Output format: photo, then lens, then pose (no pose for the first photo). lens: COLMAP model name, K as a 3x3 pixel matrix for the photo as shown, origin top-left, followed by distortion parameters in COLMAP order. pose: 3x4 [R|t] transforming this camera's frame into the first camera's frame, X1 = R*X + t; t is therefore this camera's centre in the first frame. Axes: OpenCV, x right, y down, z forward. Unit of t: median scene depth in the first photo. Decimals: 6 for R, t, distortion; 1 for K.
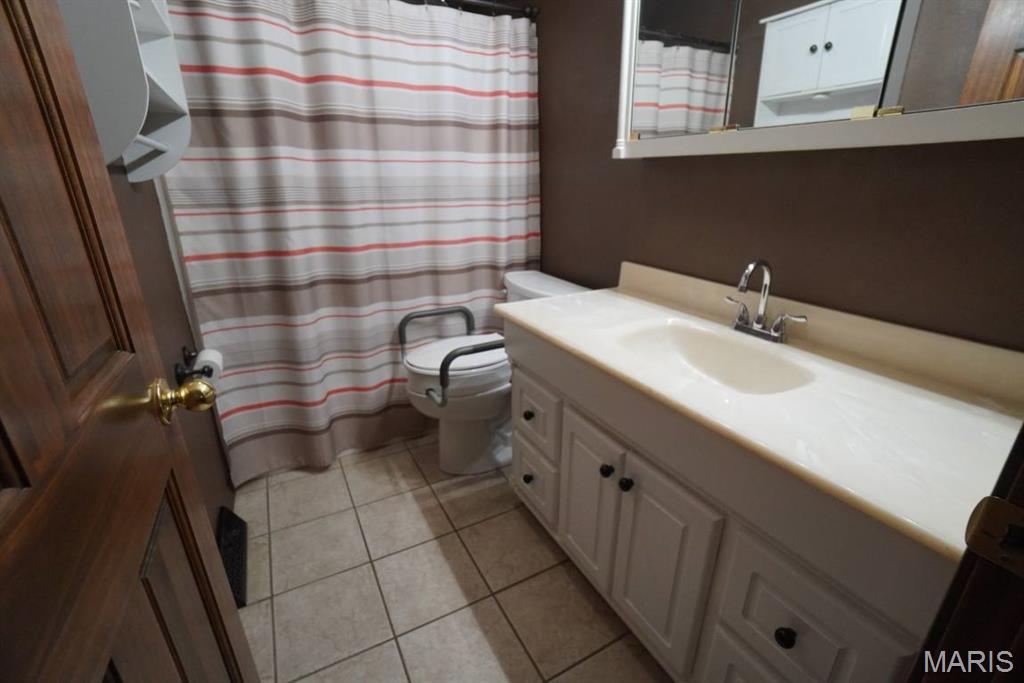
lens RADIAL K [[450.6, 0, 513.0], [0, 450.6, 344.1], [0, 0, 1]] dist [-0.066764, 0.023945]
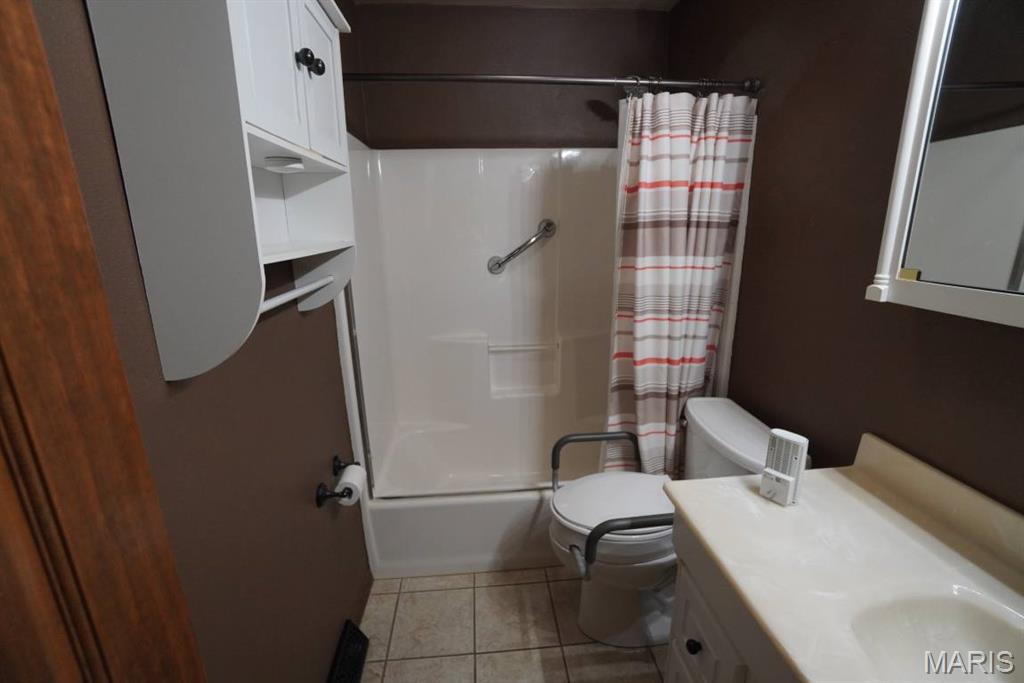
lens RADIAL K [[450.6, 0, 513.0], [0, 450.6, 344.1], [0, 0, 1]] dist [-0.066764, 0.023945]
pose [[0.916744, 0.094222, -0.388205, -0.004171], [-0.123909, 0.990925, -0.052102, -0.201705], [0.379773, 0.095867, 0.920099, 0.153038]]
